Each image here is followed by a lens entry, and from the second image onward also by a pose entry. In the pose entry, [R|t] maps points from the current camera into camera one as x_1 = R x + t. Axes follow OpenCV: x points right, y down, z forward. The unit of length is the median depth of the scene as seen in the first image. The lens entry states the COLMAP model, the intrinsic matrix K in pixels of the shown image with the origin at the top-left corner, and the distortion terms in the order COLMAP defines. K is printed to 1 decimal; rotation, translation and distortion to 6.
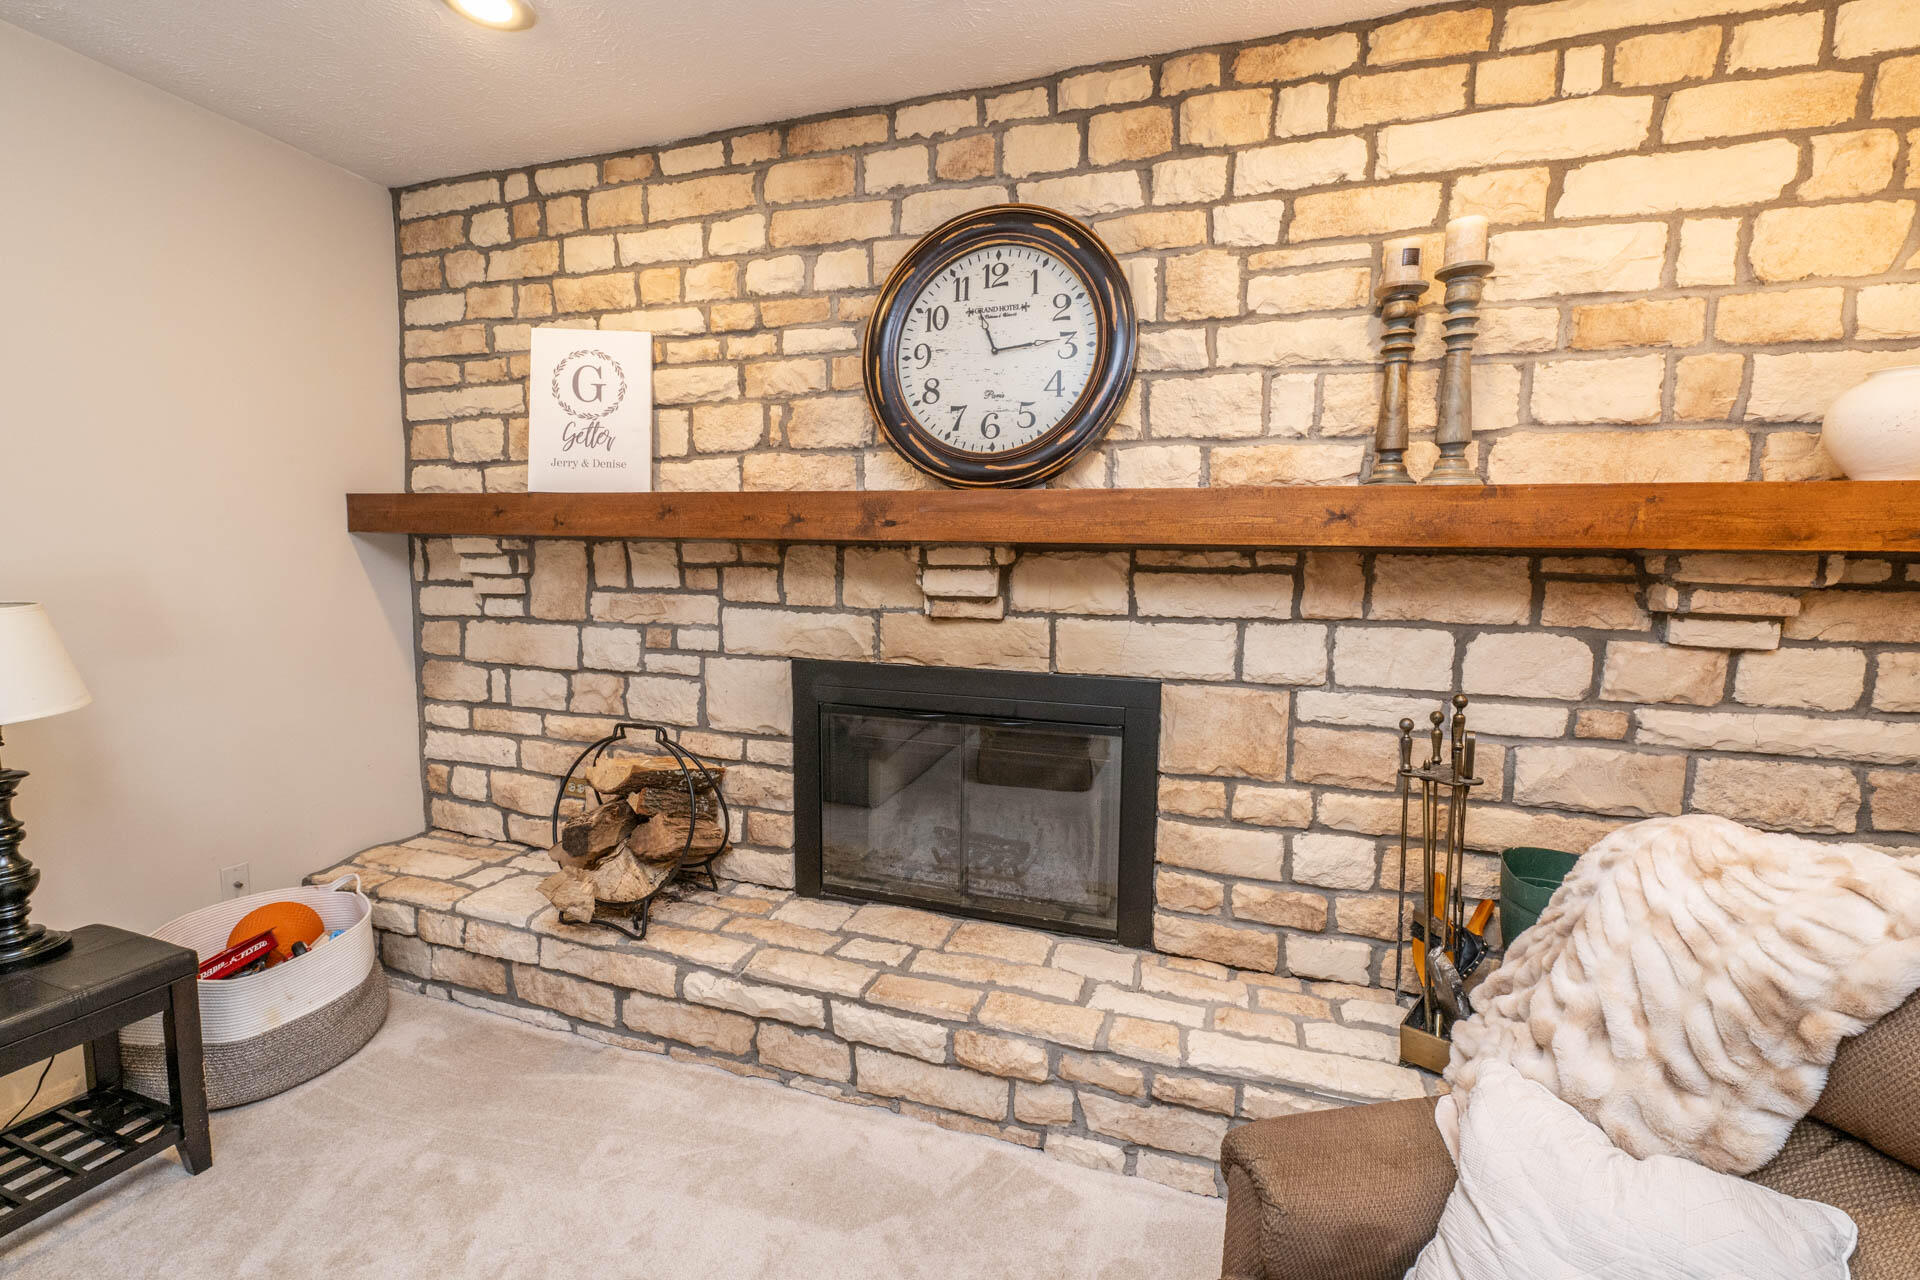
lens RADIAL K [[752.5, 0, 992.0], [0, 752.5, 625.6], [0, 0, 1]] dist [0.000909, -0.000753]
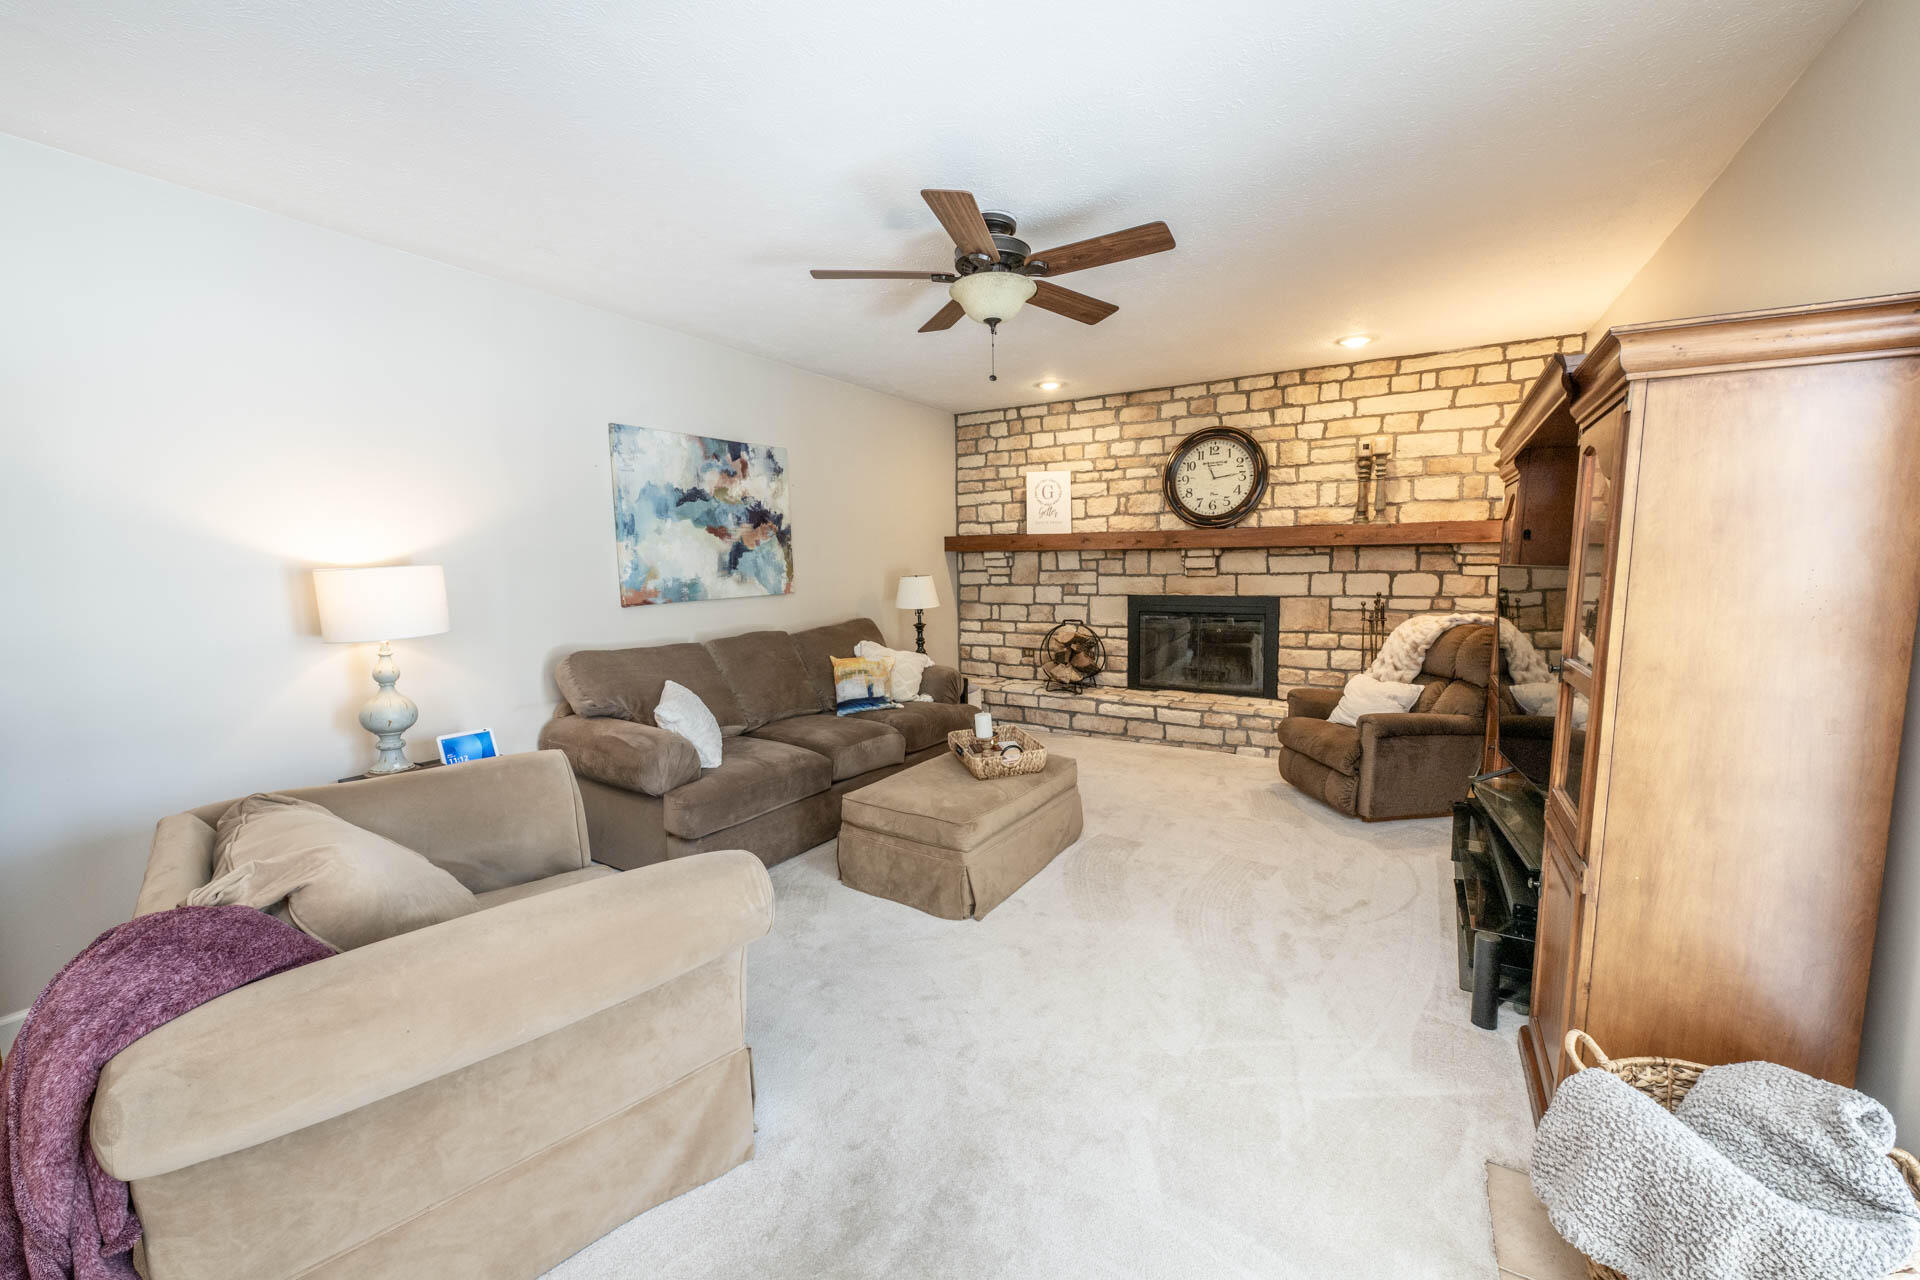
lens RADIAL K [[752.5, 0, 956.1], [0, 752.5, 634.9], [0, 0, 1]] dist [0.000909, -0.000753]
pose [[0.971064, -0.006843, -0.238723, -0.261181], [0.009449, 0.999908, 0.009775, 0.174714], [0.238634, -0.011748, 0.971039, -1.918442]]
